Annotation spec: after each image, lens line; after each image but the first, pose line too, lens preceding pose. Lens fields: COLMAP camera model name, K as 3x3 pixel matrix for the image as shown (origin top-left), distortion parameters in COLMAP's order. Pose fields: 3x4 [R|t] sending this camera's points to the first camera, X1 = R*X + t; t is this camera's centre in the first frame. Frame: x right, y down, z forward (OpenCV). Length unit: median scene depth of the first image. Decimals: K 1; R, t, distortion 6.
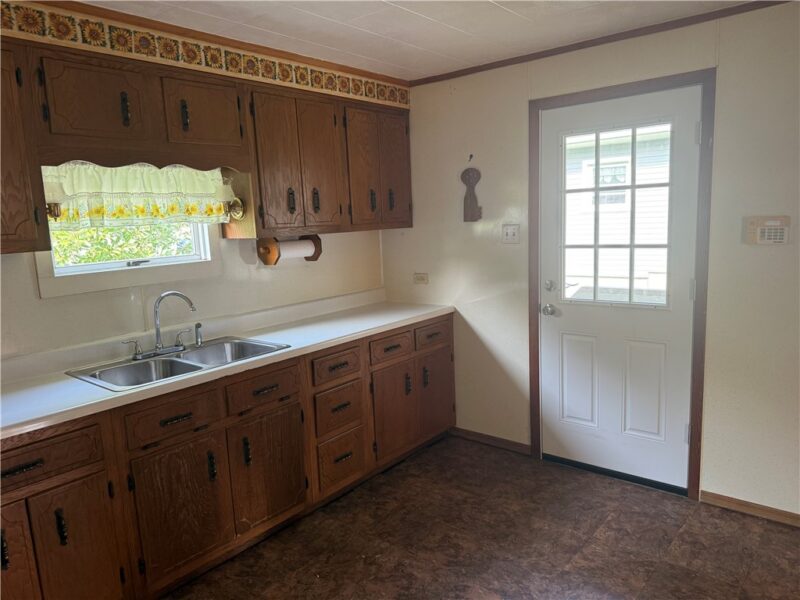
lens RADIAL K [[565.8, 0, 399.2], [0, 565.8, 298.8], [0, 0, 1]] dist [0.009554, -0.005476]
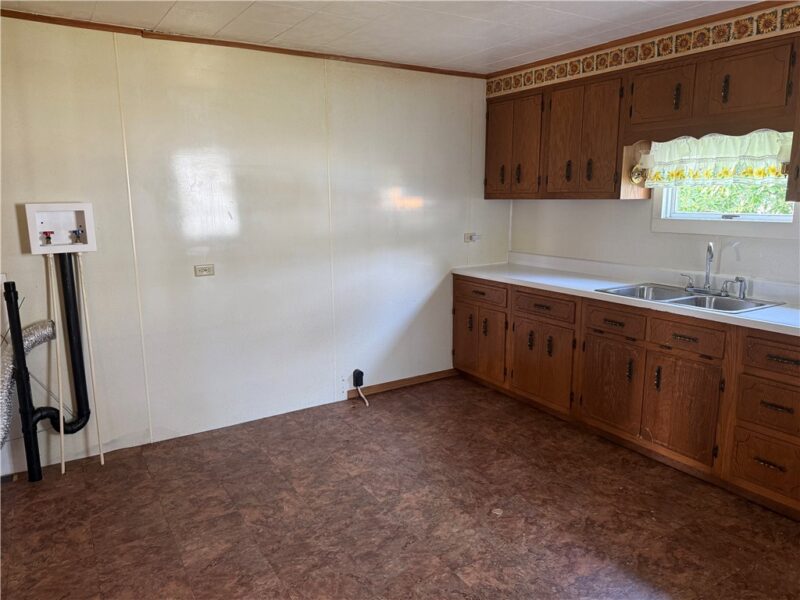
lens RADIAL K [[565.8, 0, 399.8], [0, 565.8, 300.1], [0, 0, 1]] dist [0.009554, -0.005476]
pose [[-0.305654, 0.222421, -0.925799, 0.974062], [-0.123483, 0.954861, 0.270171, -0.145664], [0.944102, 0.196899, -0.264392, 0.768064]]
